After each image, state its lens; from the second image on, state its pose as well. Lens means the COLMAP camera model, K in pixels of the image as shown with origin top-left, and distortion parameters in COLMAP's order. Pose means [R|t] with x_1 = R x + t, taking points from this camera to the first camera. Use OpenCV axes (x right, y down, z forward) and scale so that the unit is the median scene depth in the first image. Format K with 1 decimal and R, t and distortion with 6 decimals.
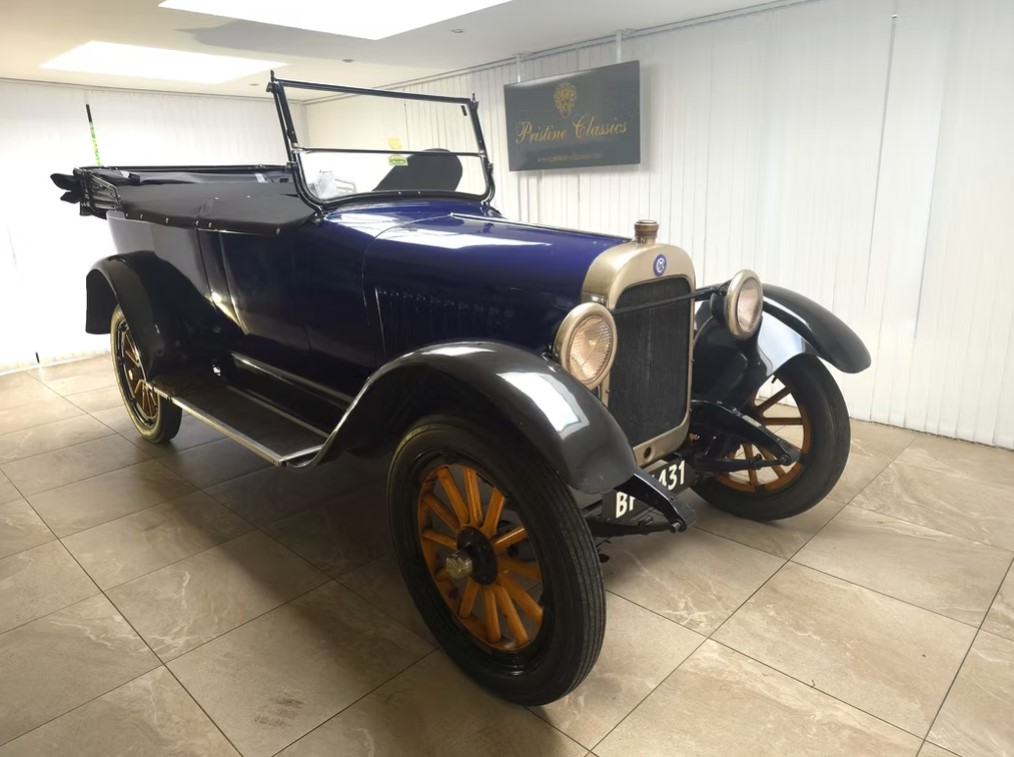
lens RADIAL K [[683.7, 0, 504.9], [0, 683.7, 371.7], [0, 0, 1]] dist [0.050060, -0.042509]
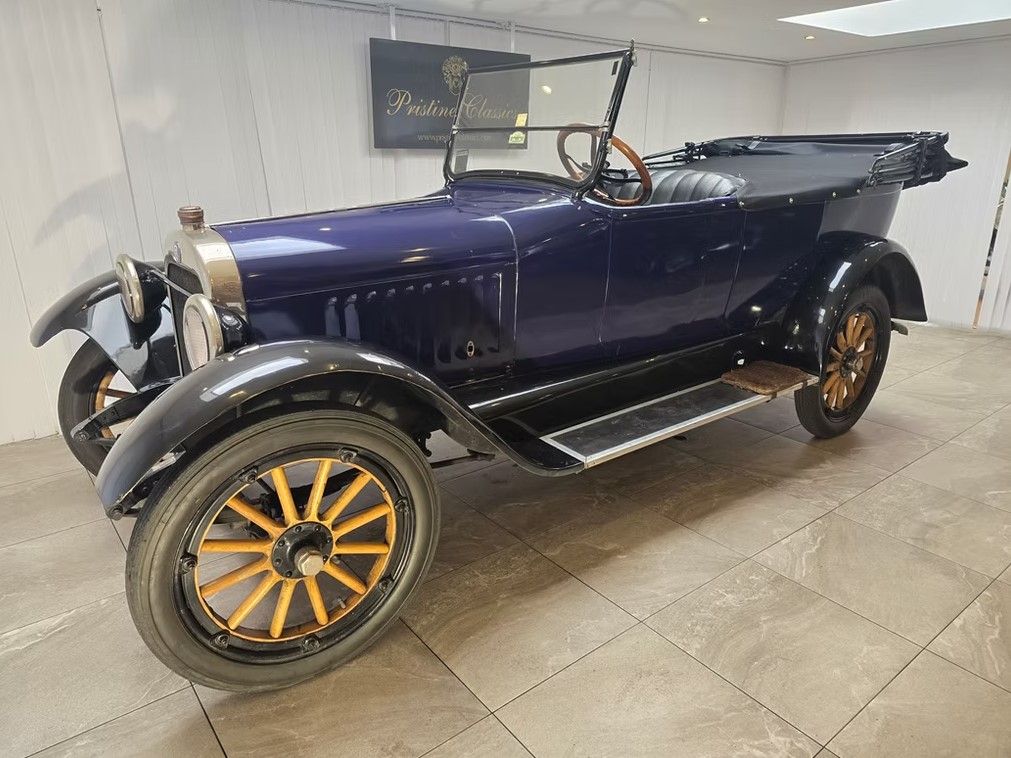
lens RADIAL K [[684.9, 0, 505.5], [0, 684.9, 372.0], [0, 0, 1]] dist [0.051824, -0.046297]
pose [[0.123055, -0.264528, 0.956495, -1.602457], [0.258669, 0.939054, 0.226426, -0.371244], [-0.958096, 0.219553, 0.183981, 1.497598]]
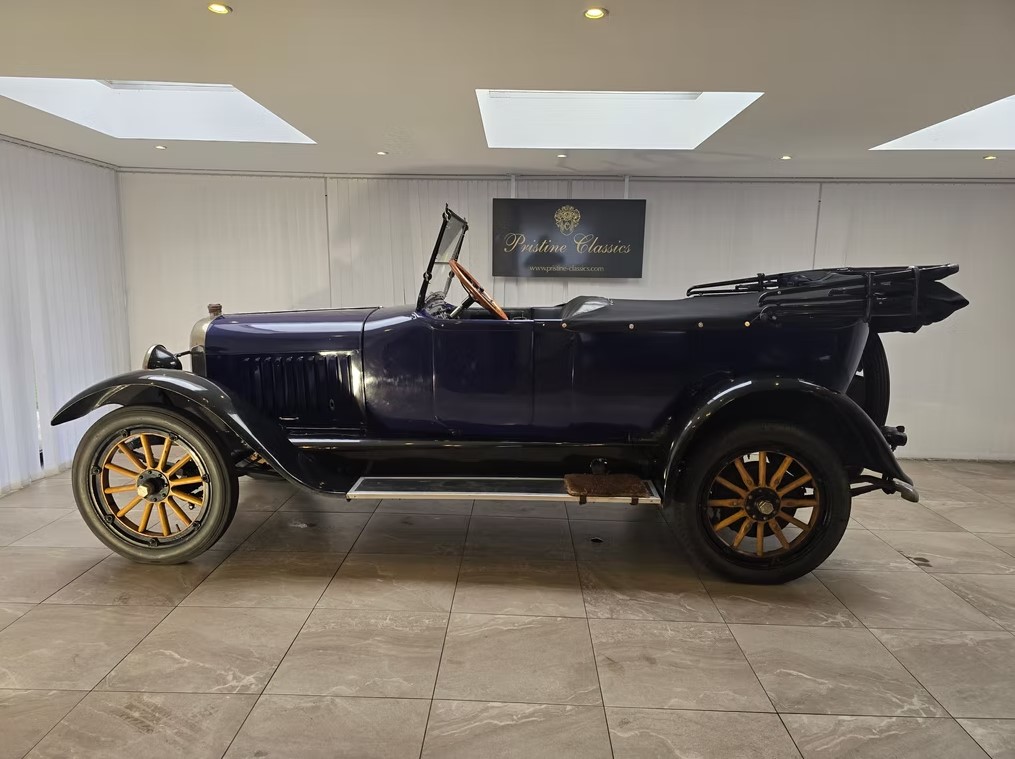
lens RADIAL K [[680.7, 0, 507.5], [0, 680.7, 379.5], [0, 0, 1]] dist [0.056562, -0.049348]
pose [[0.726346, -0.053771, 0.685223, -1.392348], [0.140337, 0.987536, -0.071264, -0.107870], [-0.672850, 0.147925, 0.724839, 0.477531]]
